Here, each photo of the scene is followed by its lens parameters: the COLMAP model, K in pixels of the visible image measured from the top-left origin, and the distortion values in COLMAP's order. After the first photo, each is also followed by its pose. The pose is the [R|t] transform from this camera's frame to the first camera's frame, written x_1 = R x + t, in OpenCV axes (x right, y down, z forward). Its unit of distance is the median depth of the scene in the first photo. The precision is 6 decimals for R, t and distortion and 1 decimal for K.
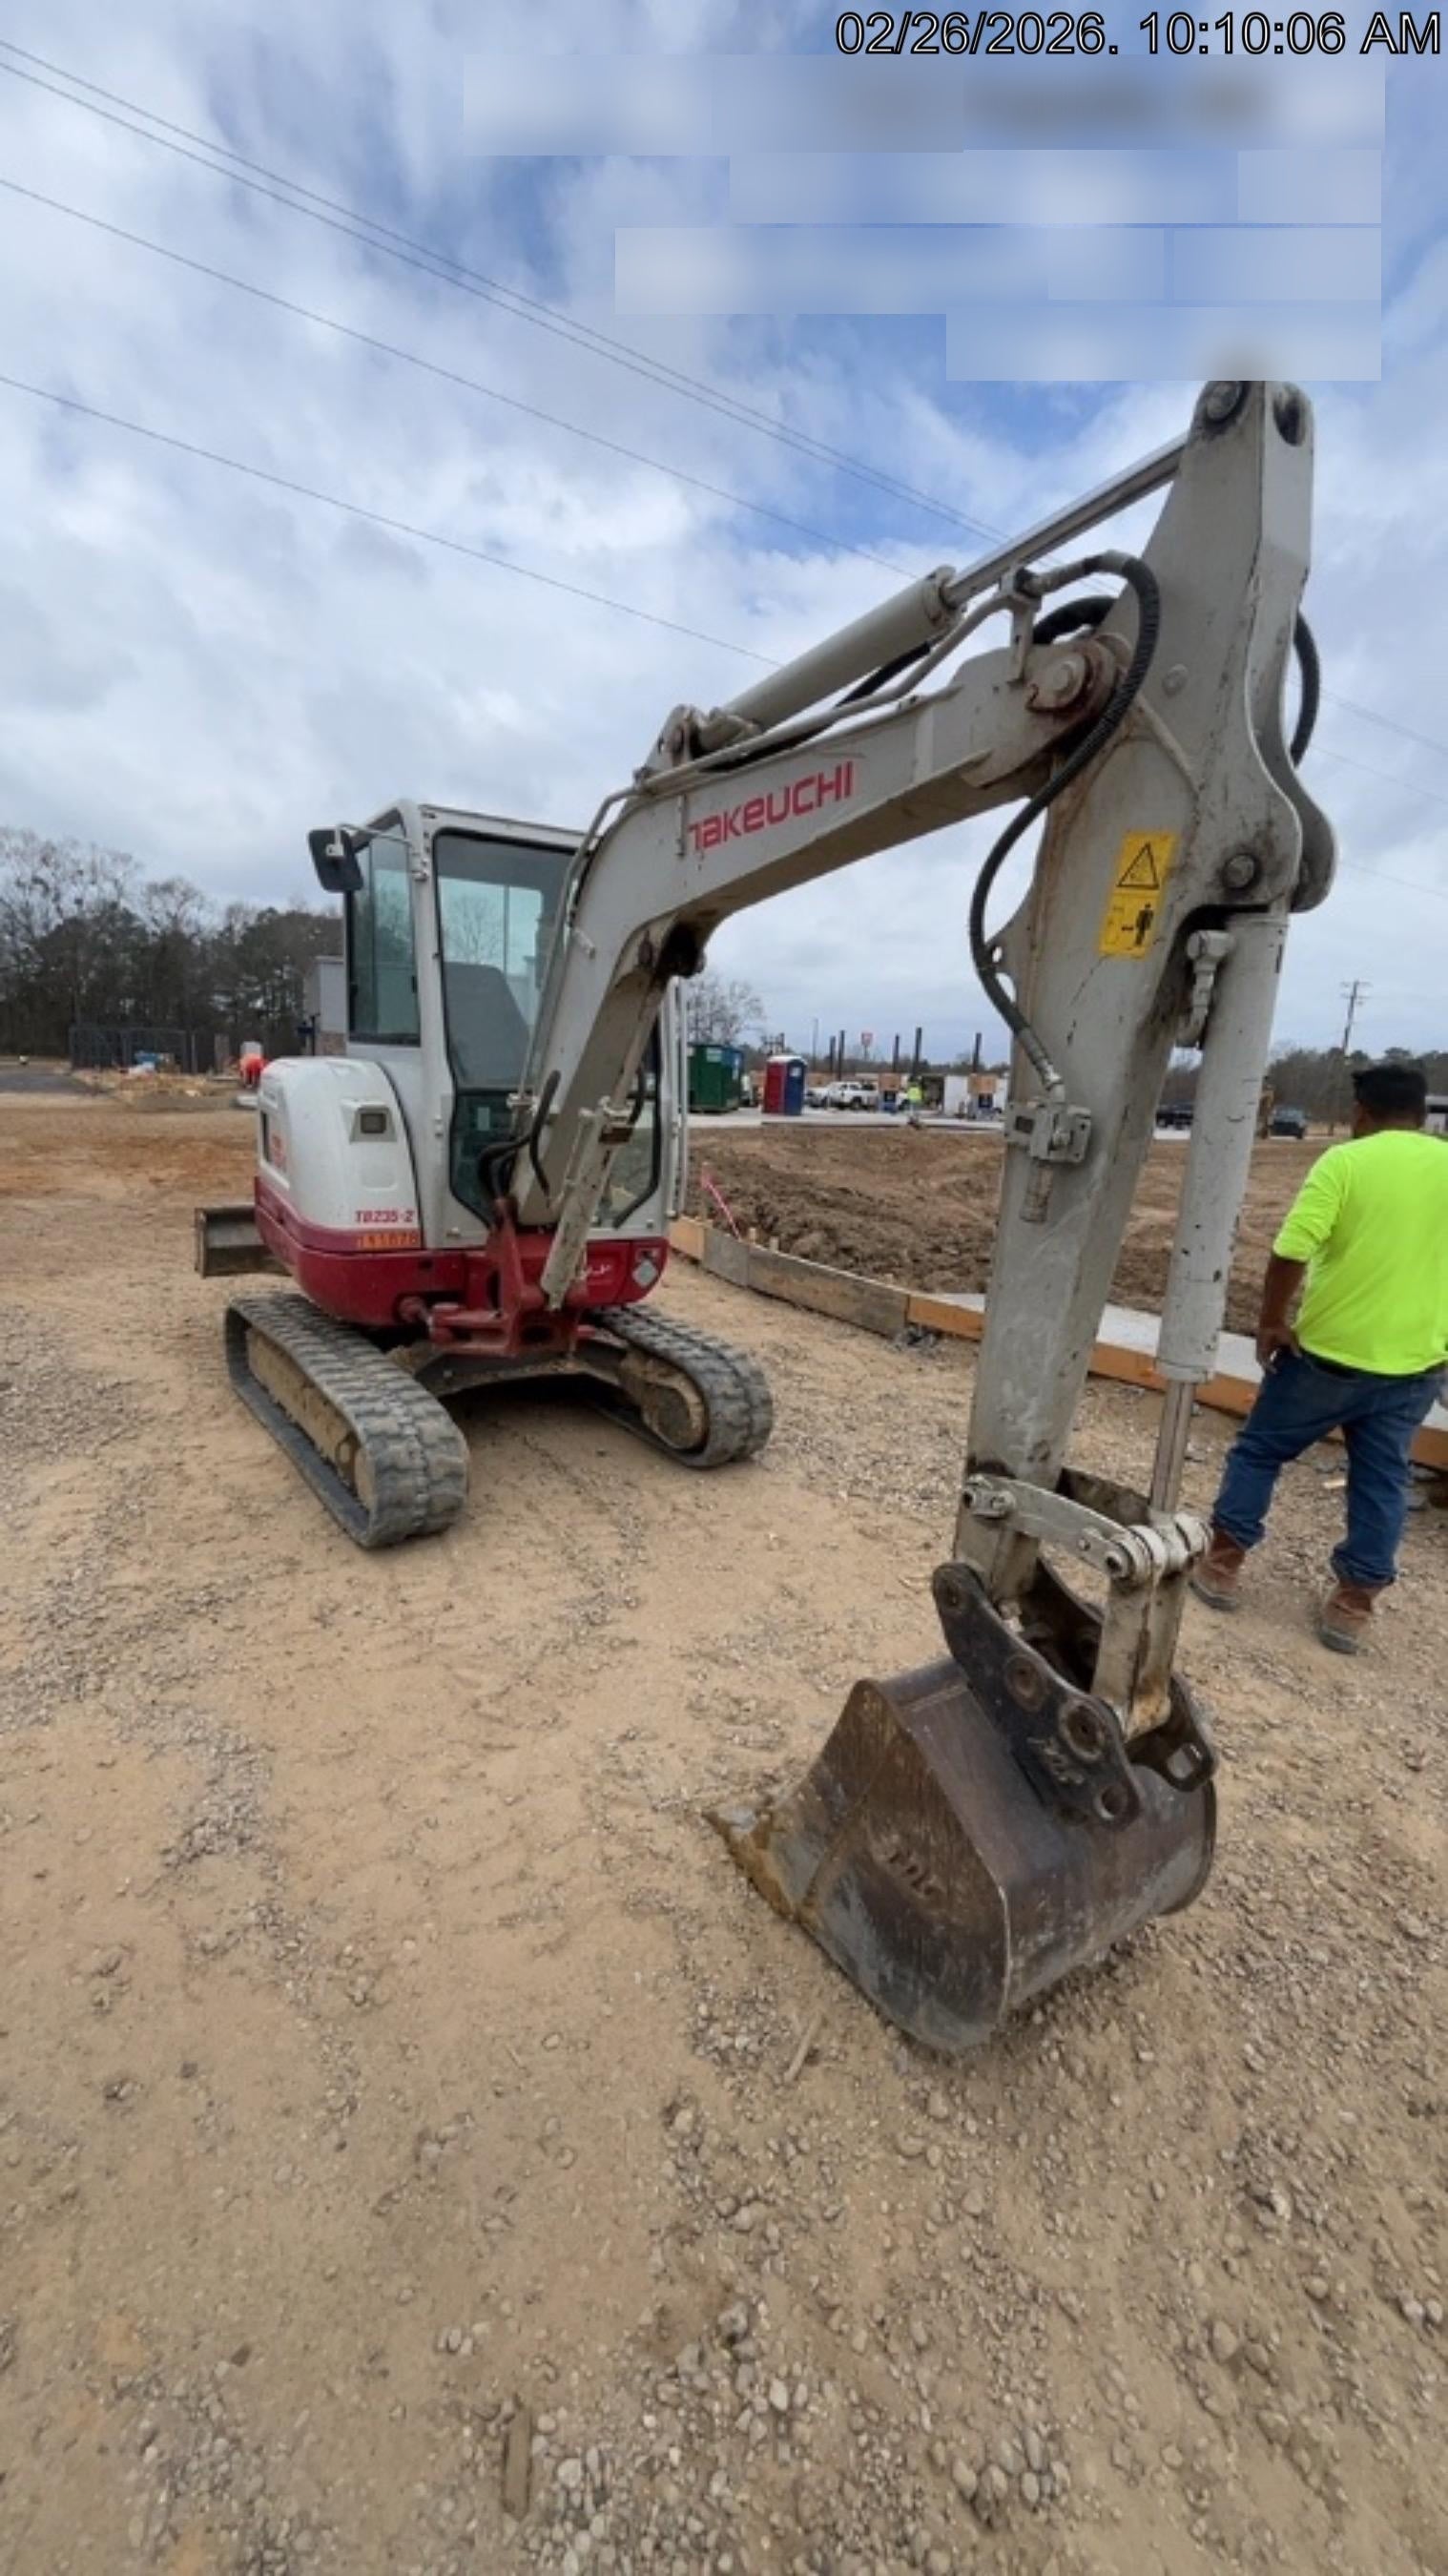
lens RADIAL K [[1020.2, 0, 730.5], [0, 1020.2, 1284.8], [0, 0, 1]] dist [-0.002530, 0.000285]
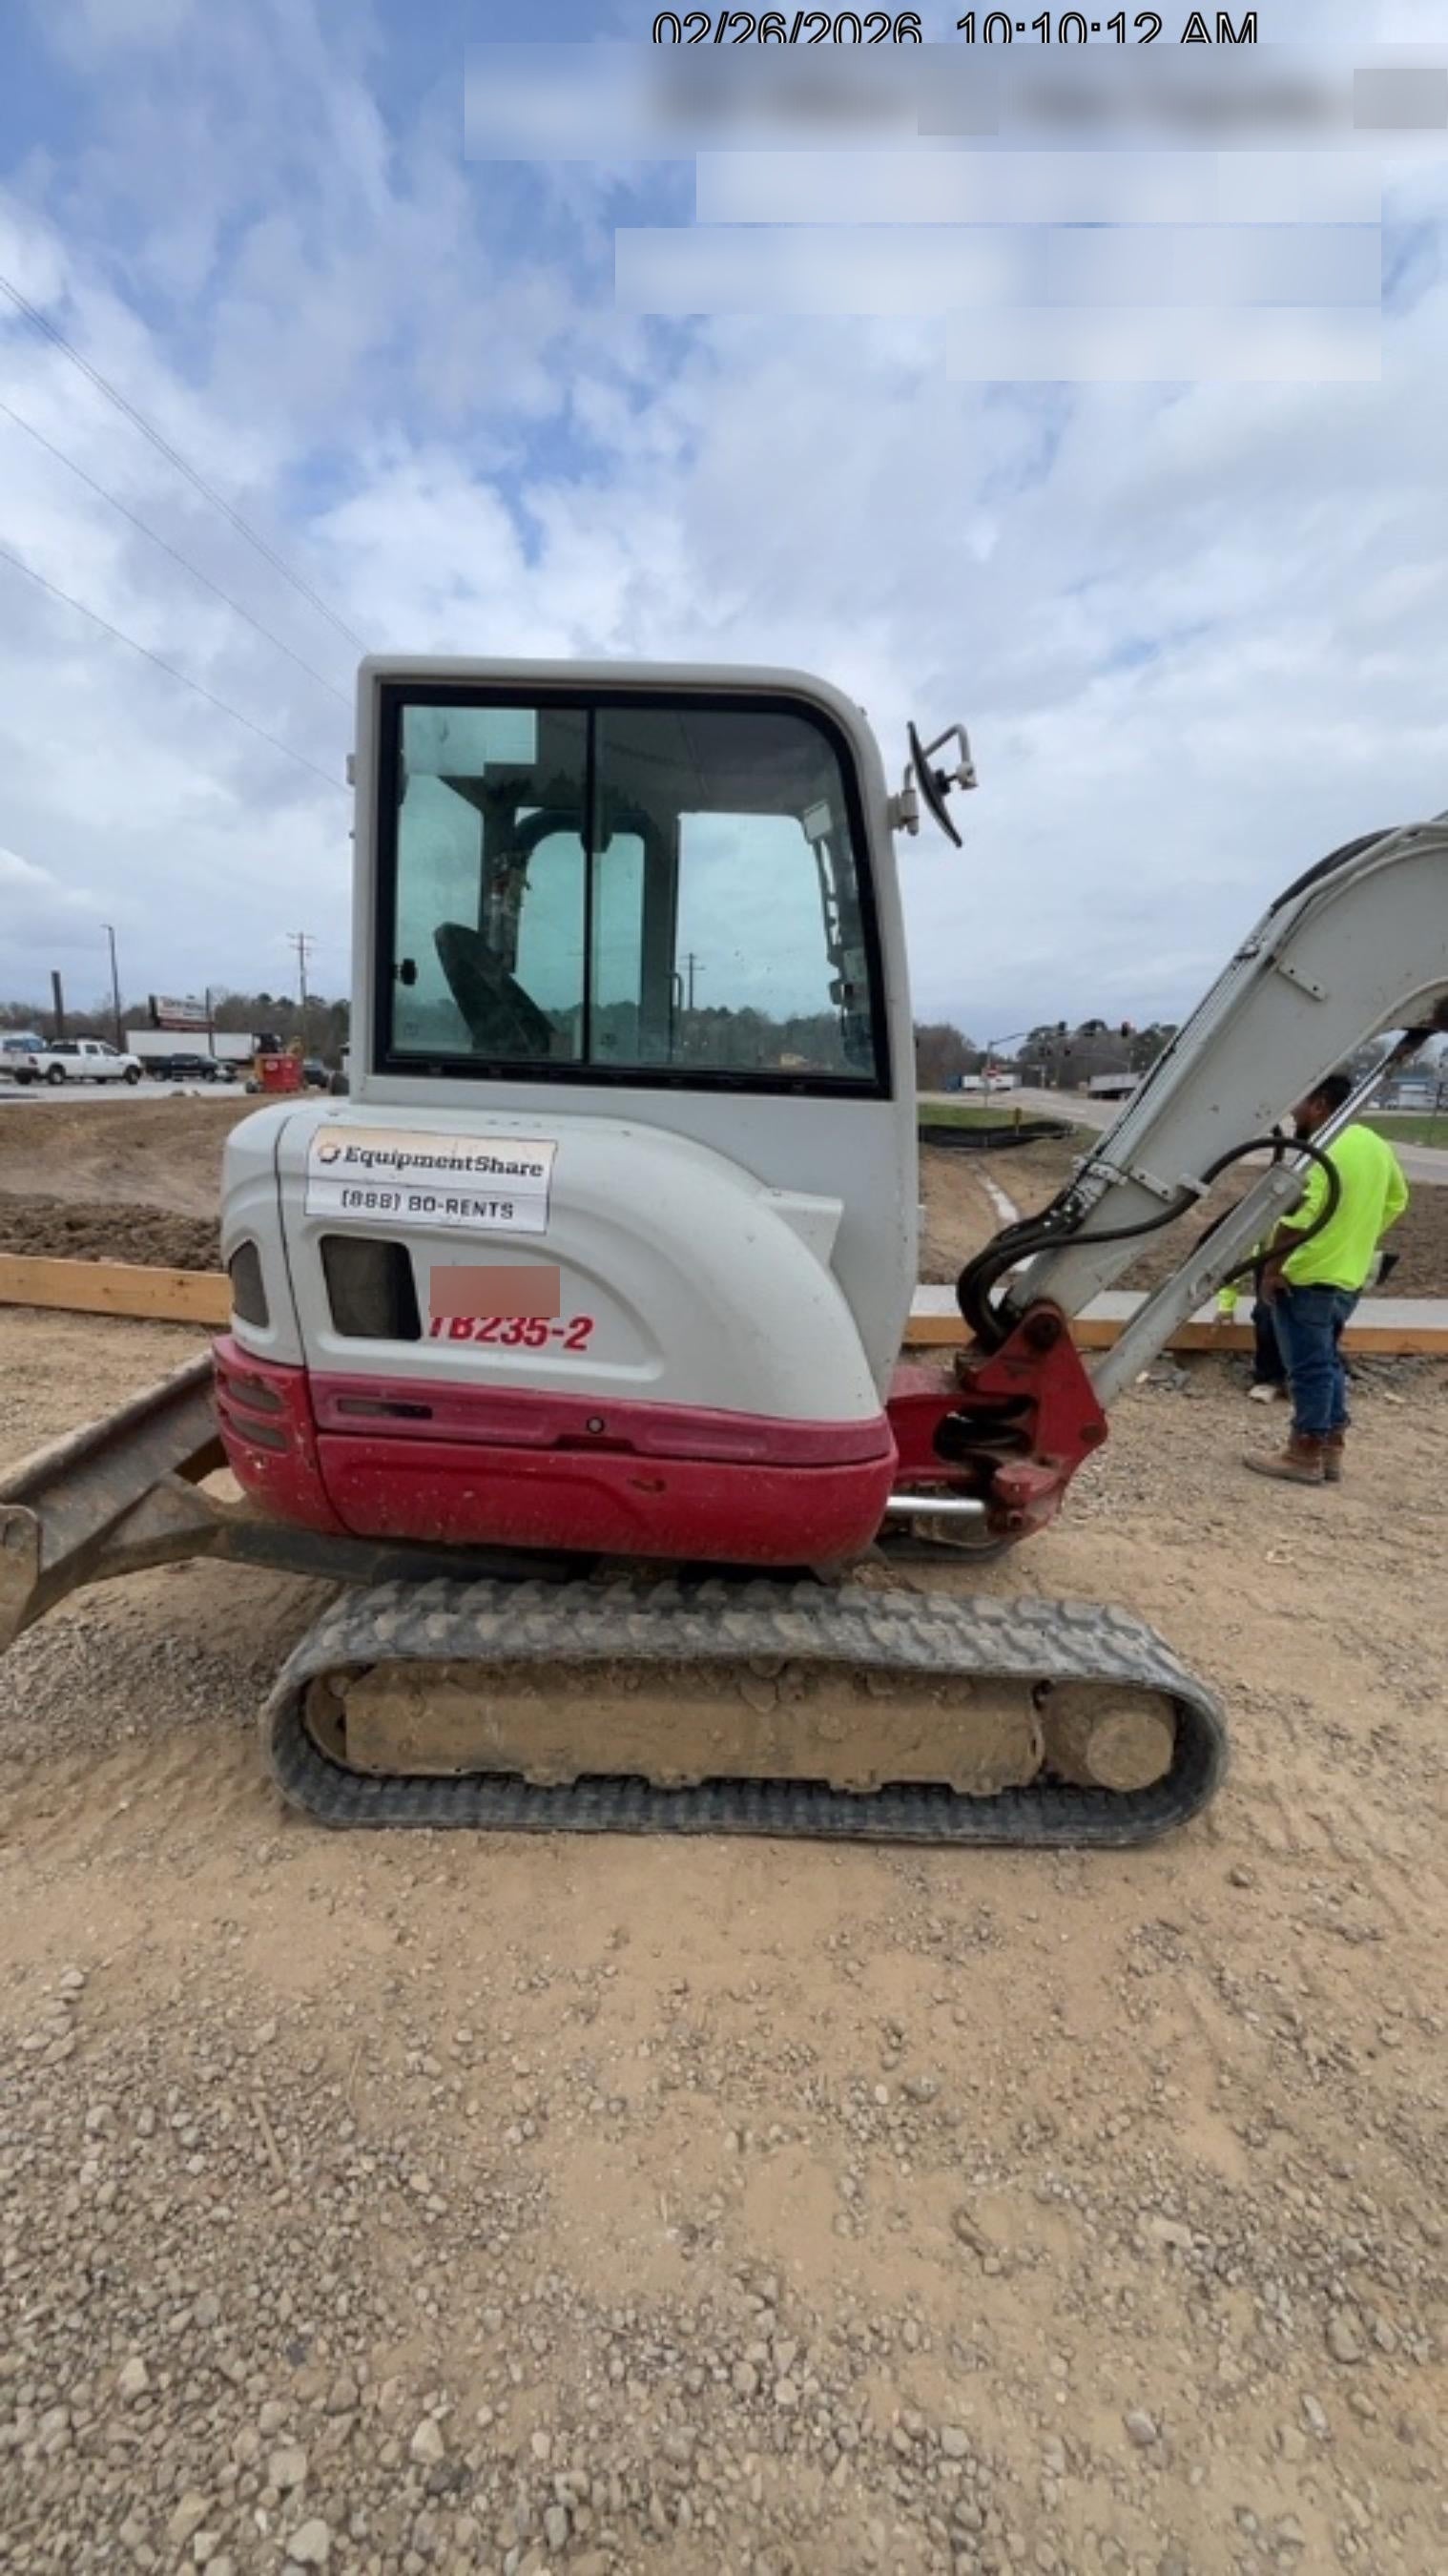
lens RADIAL K [[1020.2, 0, 726.8], [0, 1020.2, 1290.2], [0, 0, 1]] dist [-0.002530, 0.000285]
pose [[0.580013, -0.203559, 0.788764, -0.830237], [0.157971, 0.978001, 0.136233, -0.207155], [-0.799144, 0.045585, 0.599409, 0.665169]]
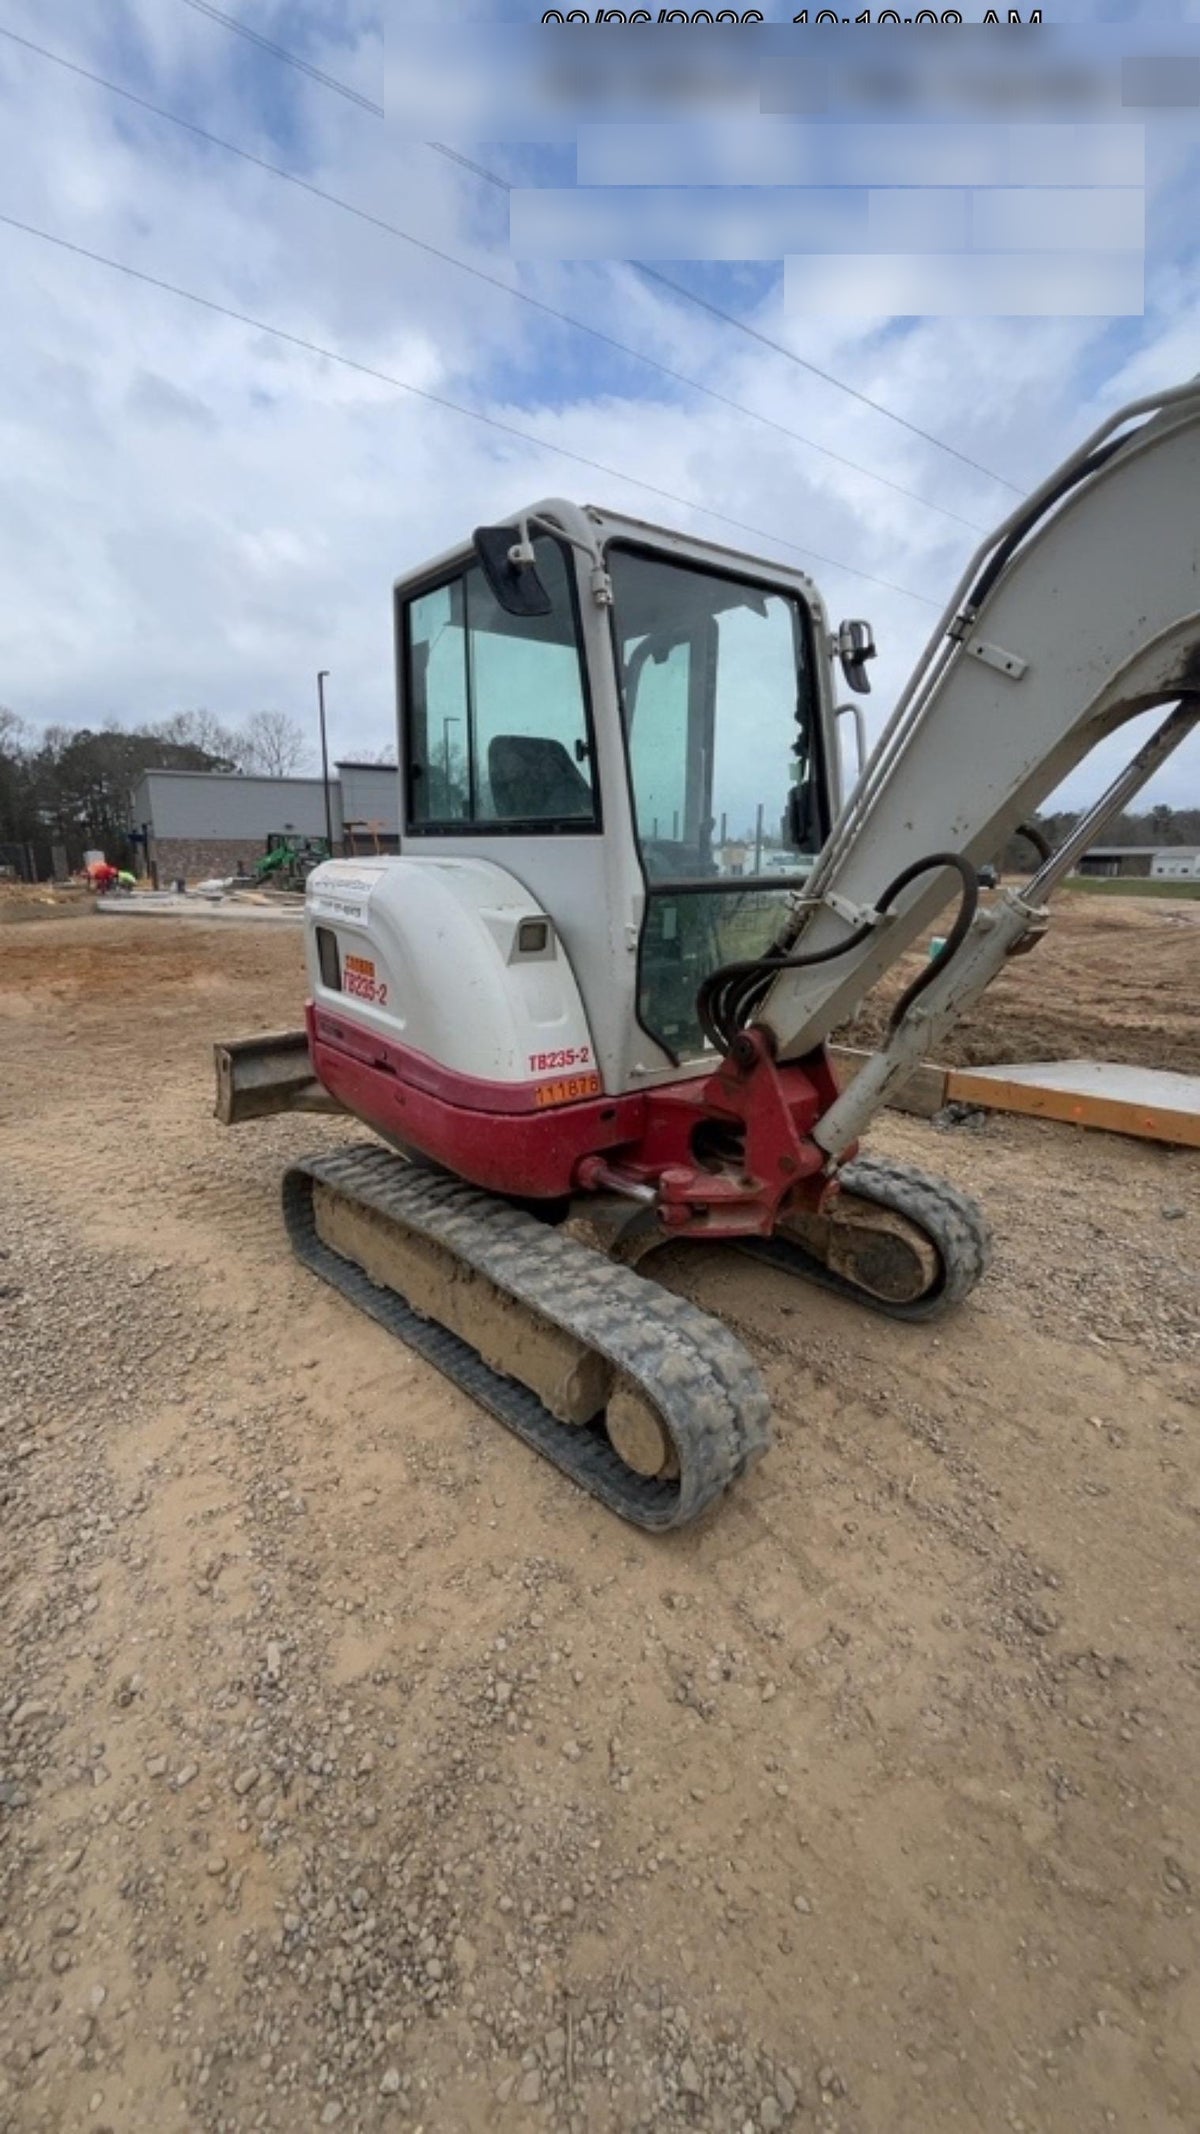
lens RADIAL K [[845.2, 0, 597.2], [0, 845.2, 1063.9], [0, 0, 1]] dist [-0.002530, 0.000285]
pose [[0.992524, -0.074662, 0.096548, -0.355466], [0.070986, 0.996636, 0.040963, -0.083395], [-0.099282, -0.033803, 0.994485, 0.346113]]
